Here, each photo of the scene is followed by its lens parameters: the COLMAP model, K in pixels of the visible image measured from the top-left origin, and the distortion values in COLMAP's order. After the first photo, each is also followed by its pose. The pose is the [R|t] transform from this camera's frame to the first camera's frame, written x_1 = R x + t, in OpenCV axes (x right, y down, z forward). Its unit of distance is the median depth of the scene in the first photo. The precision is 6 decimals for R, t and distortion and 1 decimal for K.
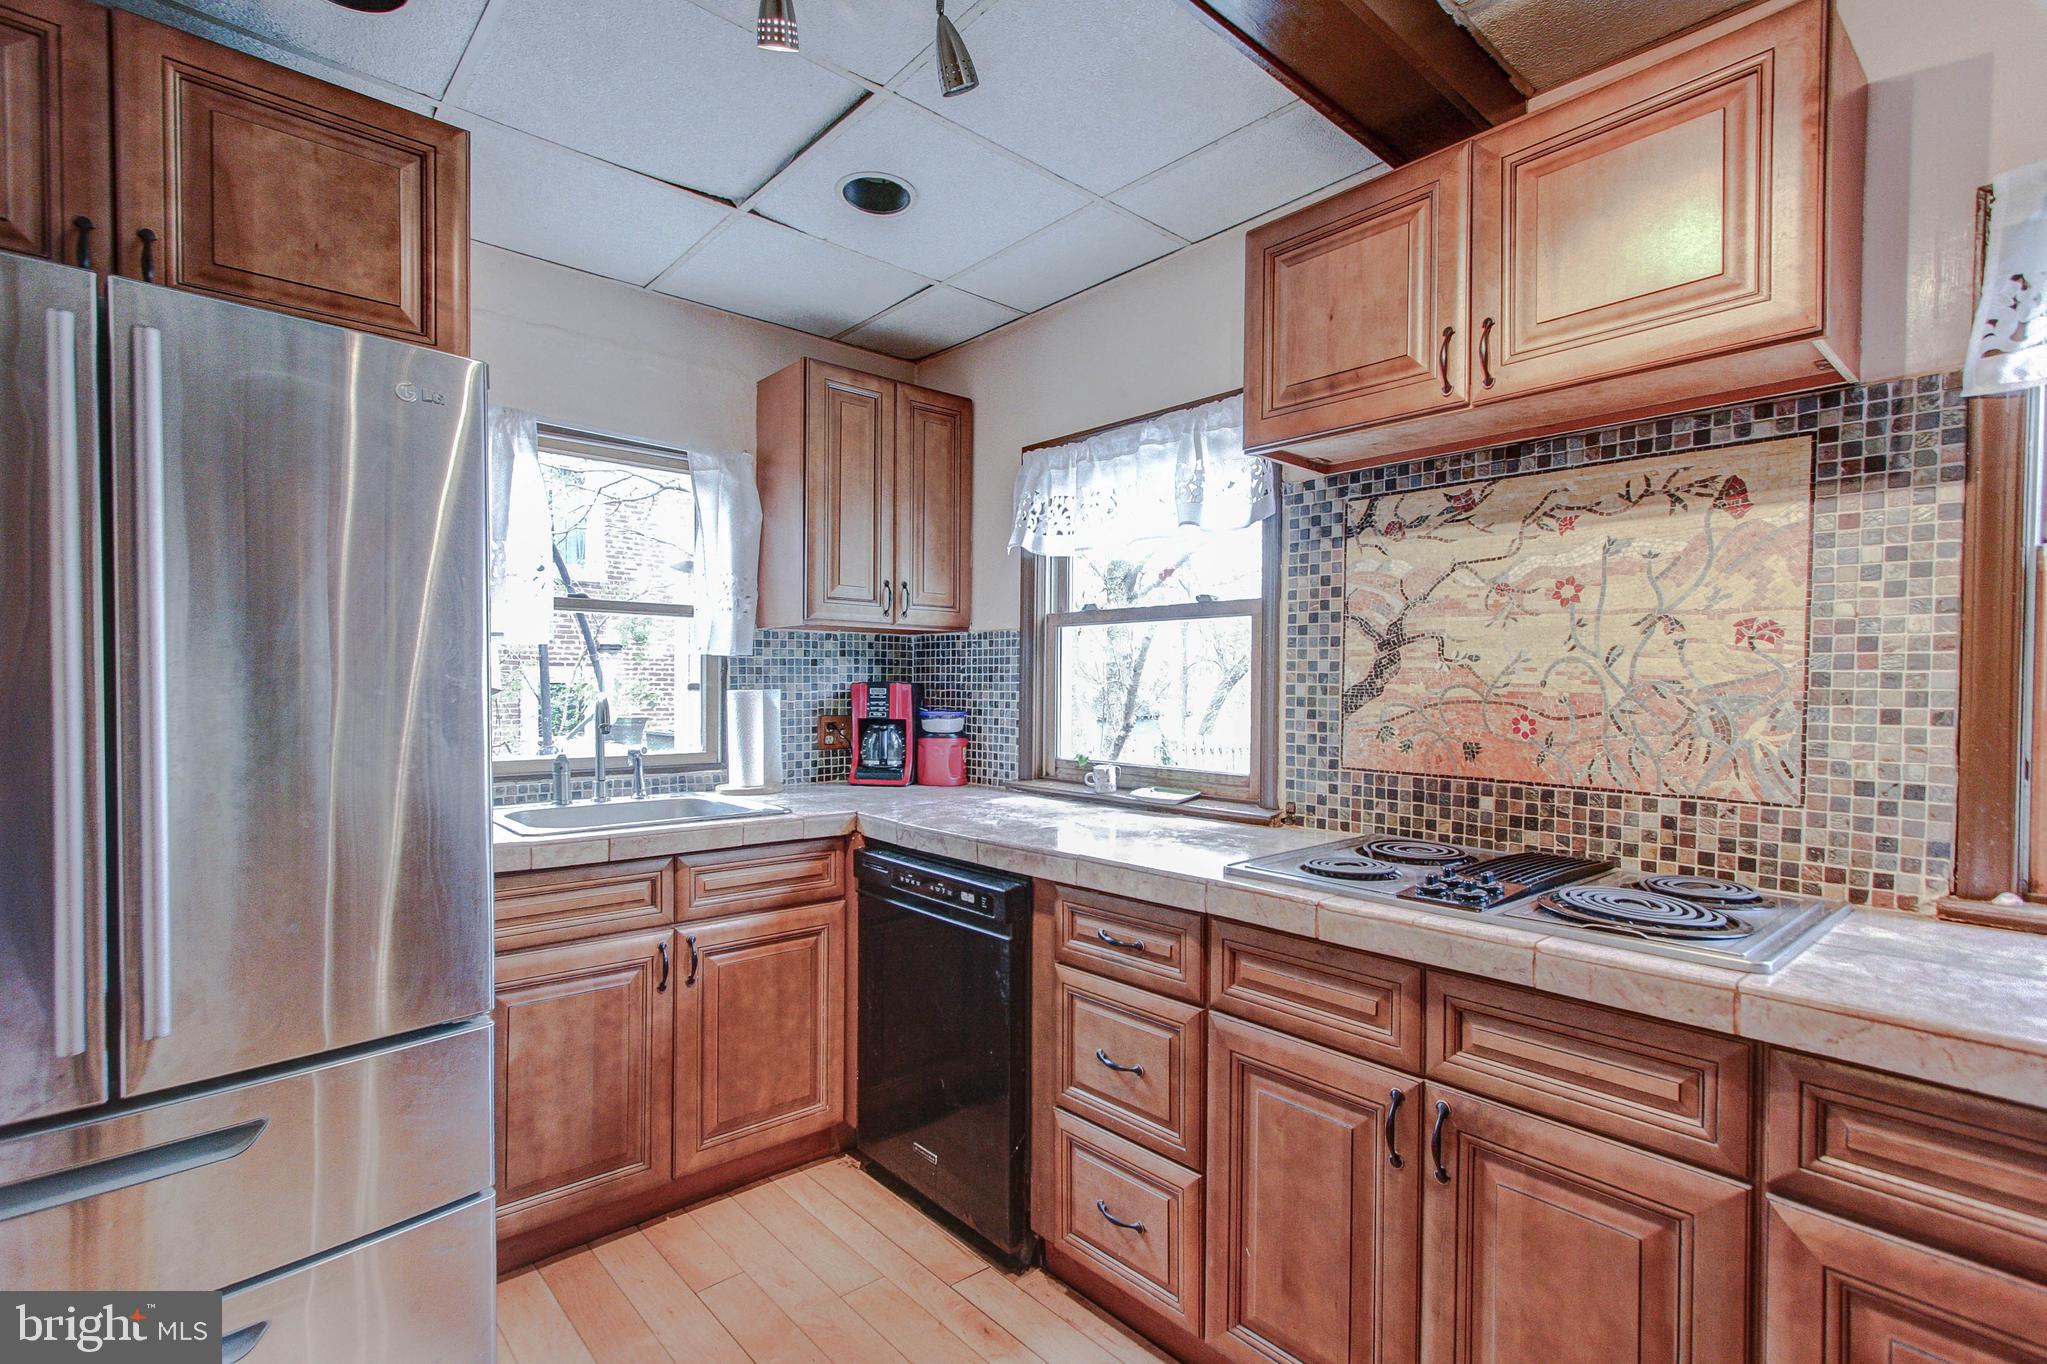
lens RADIAL K [[956.0, 0, 1000.4], [0, 956.0, 695.7], [0, 0, 1]] dist [0.002240, 0.001862]
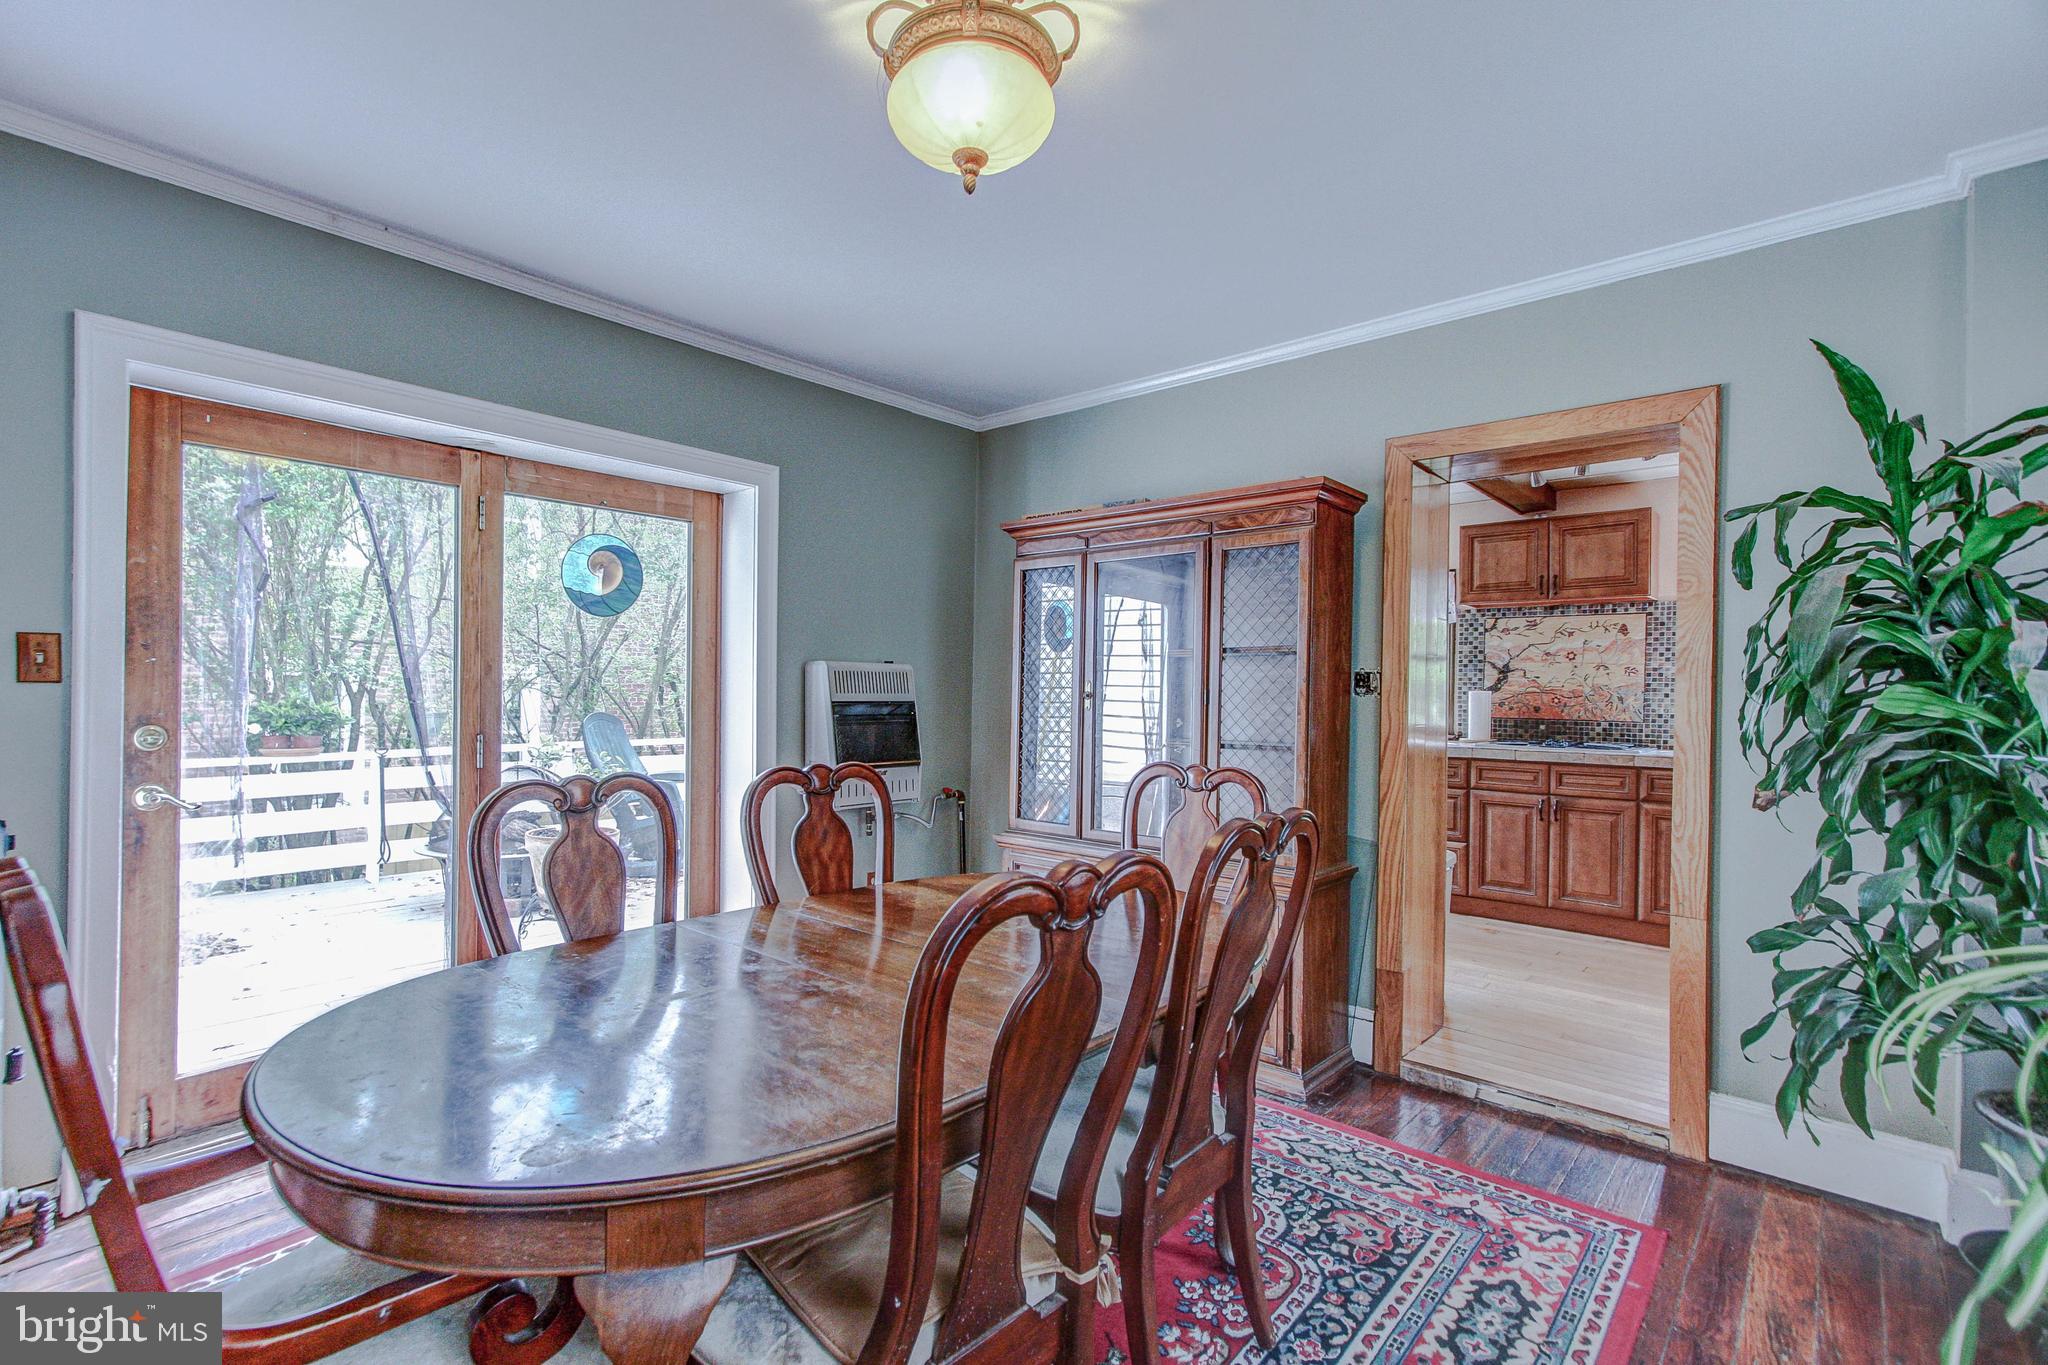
lens RADIAL K [[971.2, 0, 953.2], [0, 971.2, 688.6], [0, 0, 1]] dist [-0.000050, 0.000084]
pose [[0.994149, 0.007007, 0.107790, -1.648088], [-0.005423, 0.999873, -0.014981, 0.050219], [-0.107881, 0.014309, 0.994061, -1.807685]]
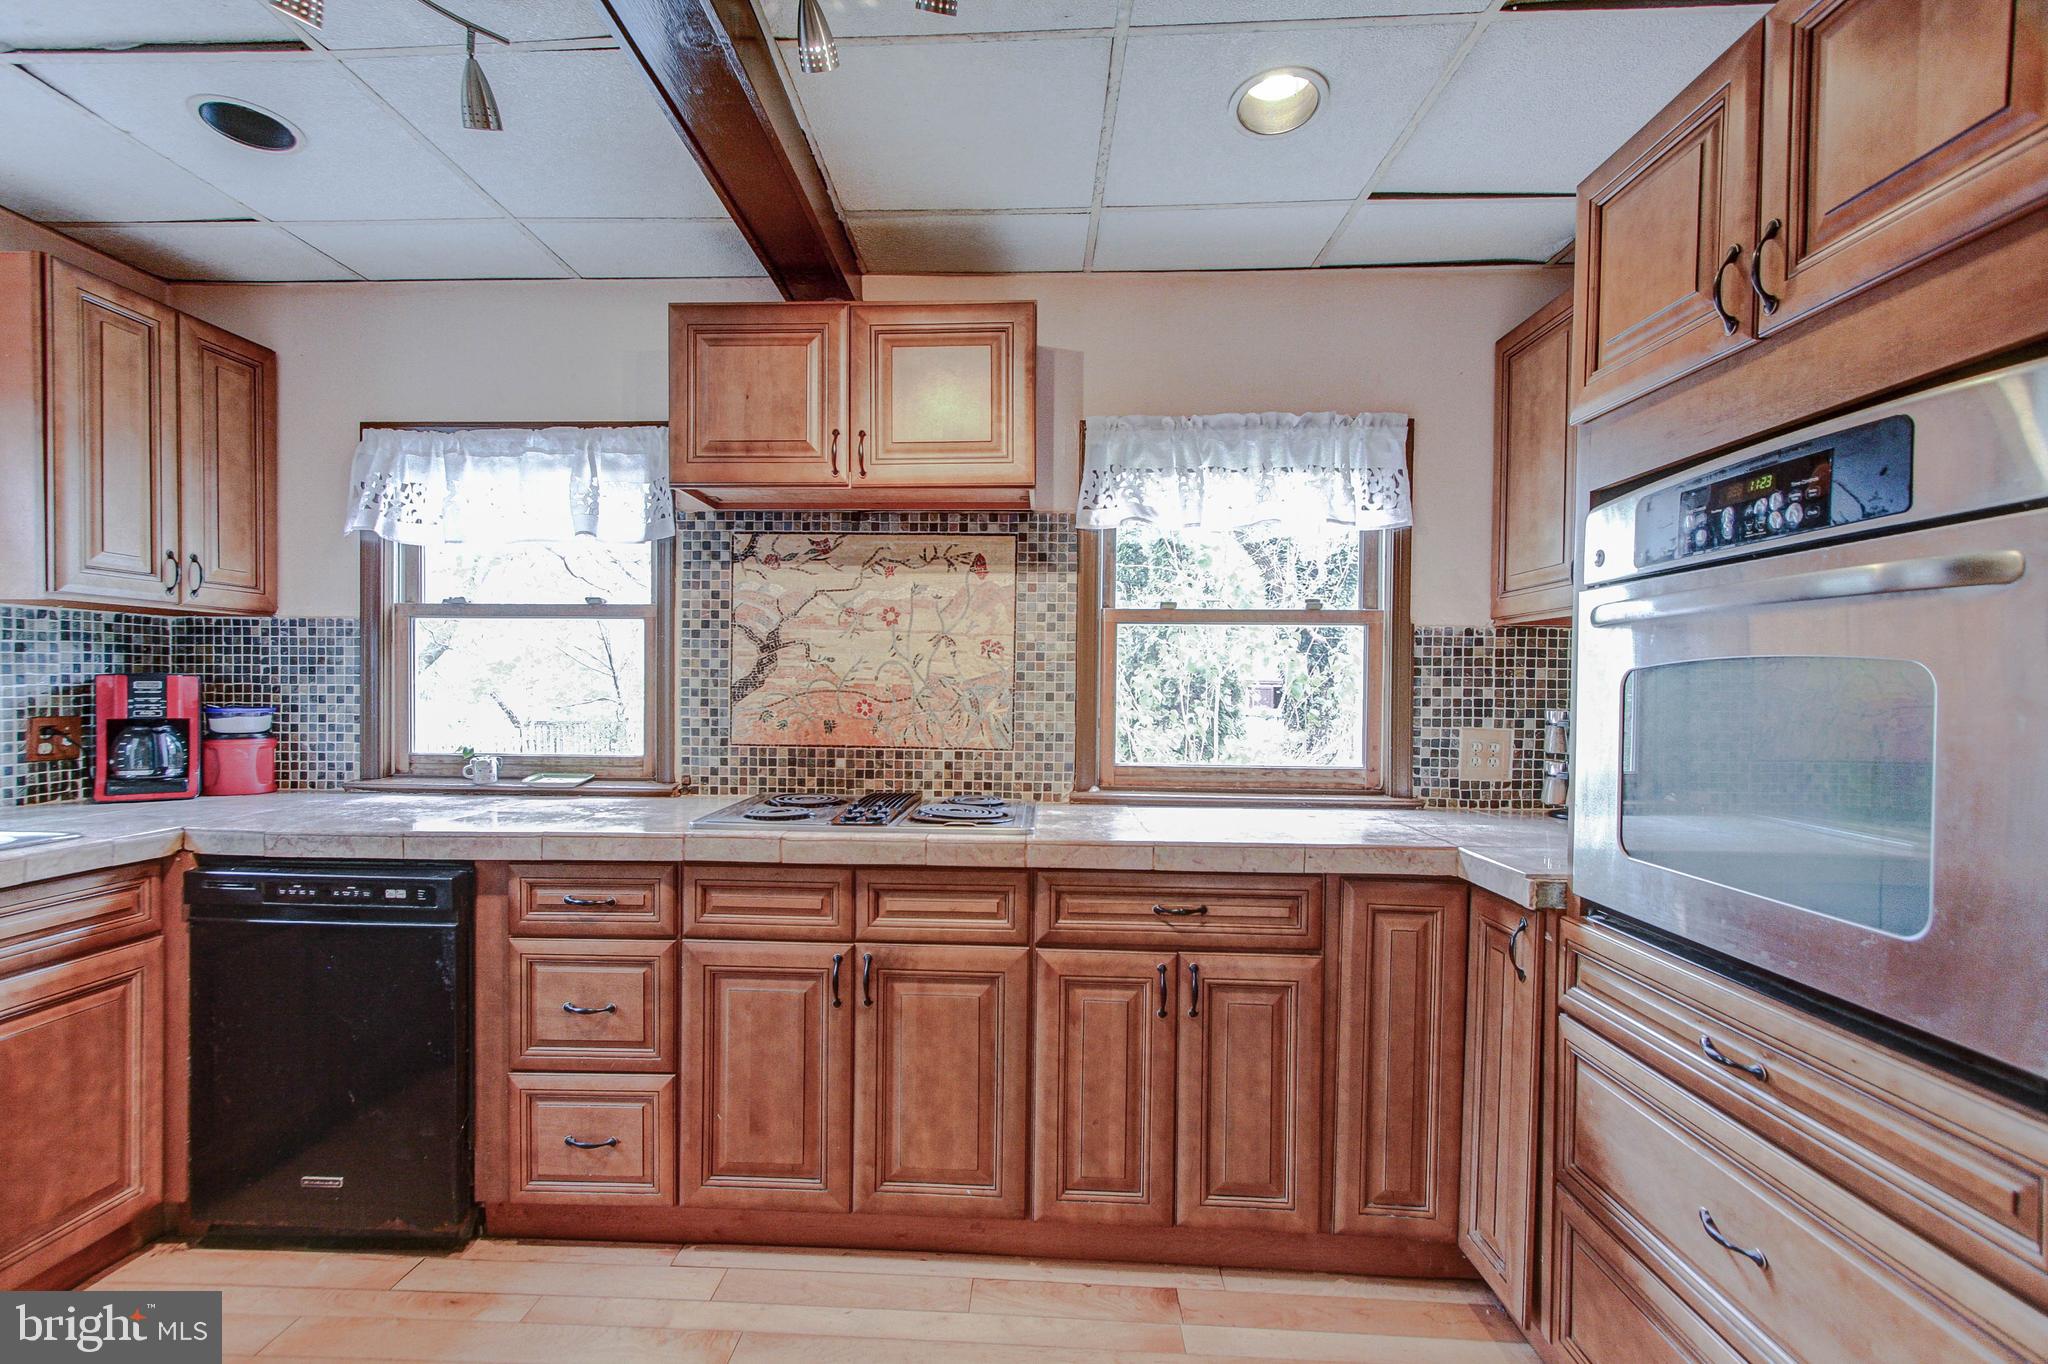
lens RADIAL K [[956.5, 0, 1000.9], [0, 956.5, 695.7], [0, 0, 1]] dist [0.002240, 0.001862]
pose [[0.685603, -0.011465, 0.727885, -0.365924], [0.005734, 0.999930, 0.010349, 0.000156], [-0.727953, -0.002921, 0.685621, -0.144322]]
